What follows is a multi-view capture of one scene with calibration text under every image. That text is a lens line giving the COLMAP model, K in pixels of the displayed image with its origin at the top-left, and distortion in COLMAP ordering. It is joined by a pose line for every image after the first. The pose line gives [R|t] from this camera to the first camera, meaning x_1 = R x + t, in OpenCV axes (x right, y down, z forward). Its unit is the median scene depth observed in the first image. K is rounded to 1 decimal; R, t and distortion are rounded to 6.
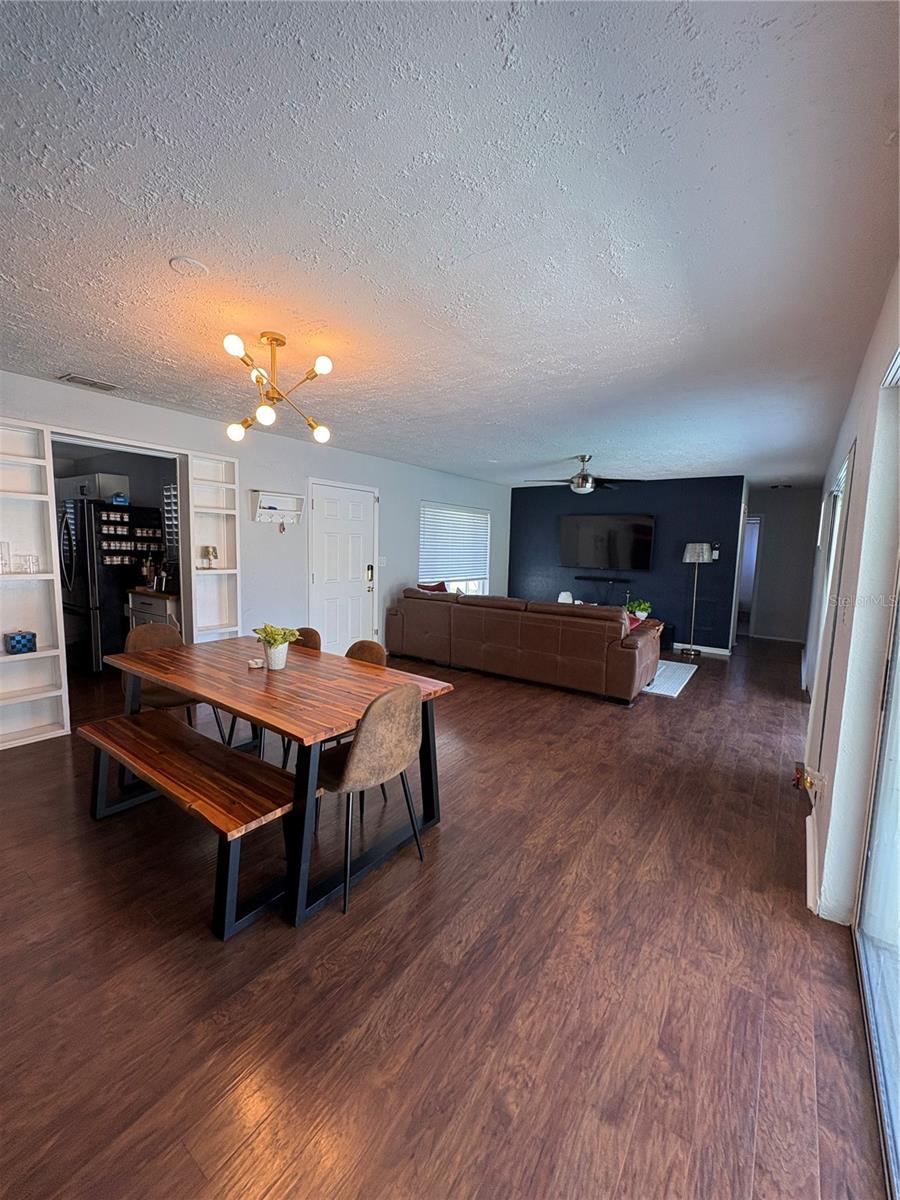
lens RADIAL K [[485.5, 0, 451.7], [0, 485.5, 598.7], [0, 0, 1]] dist [0.000812, 0.000031]
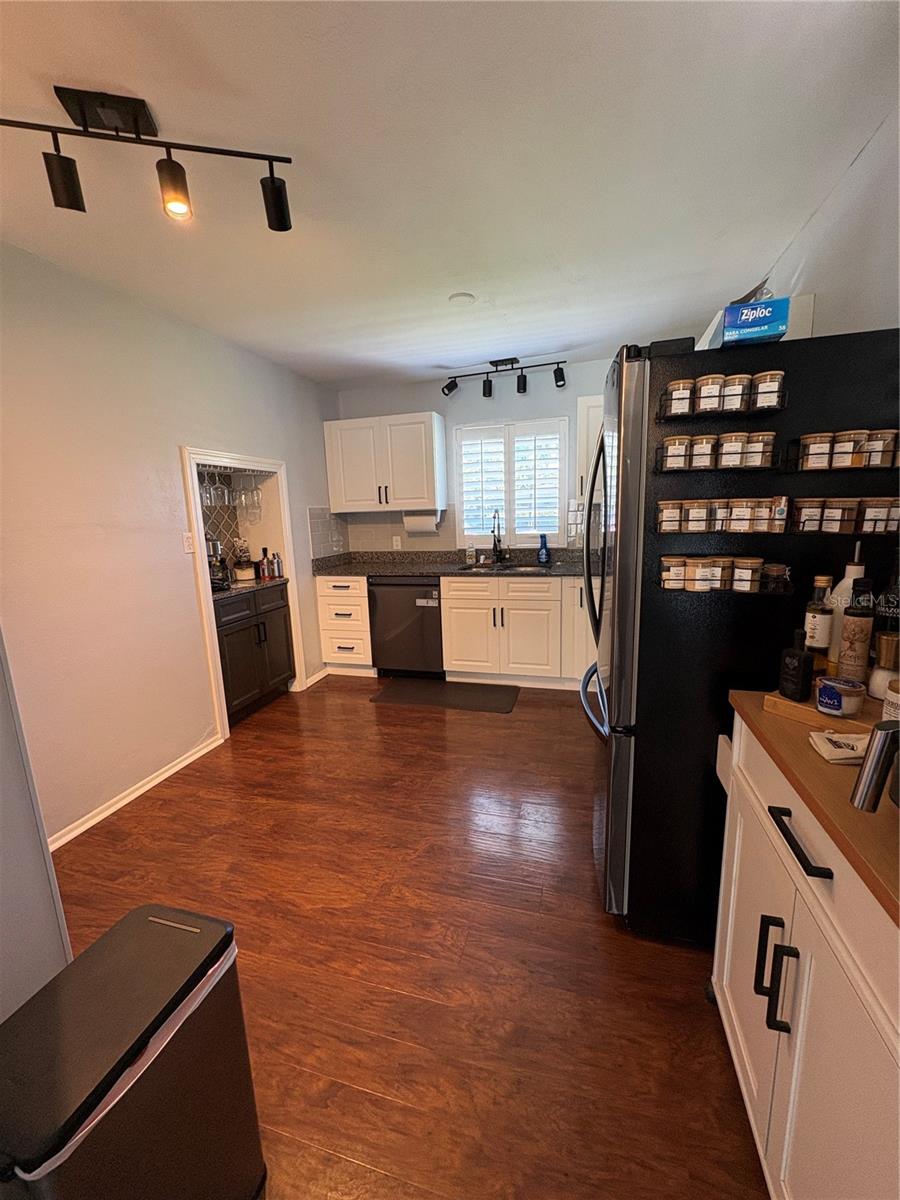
lens RADIAL K [[485.5, 0, 449.3], [0, 485.5, 603.3], [0, 0, 1]] dist [0.000812, 0.000031]
pose [[0.341936, 0.137658, -0.929586, -0.497667], [-0.060544, 0.990384, 0.124391, -0.087484], [0.937771, 0.013747, 0.346983, 0.784779]]
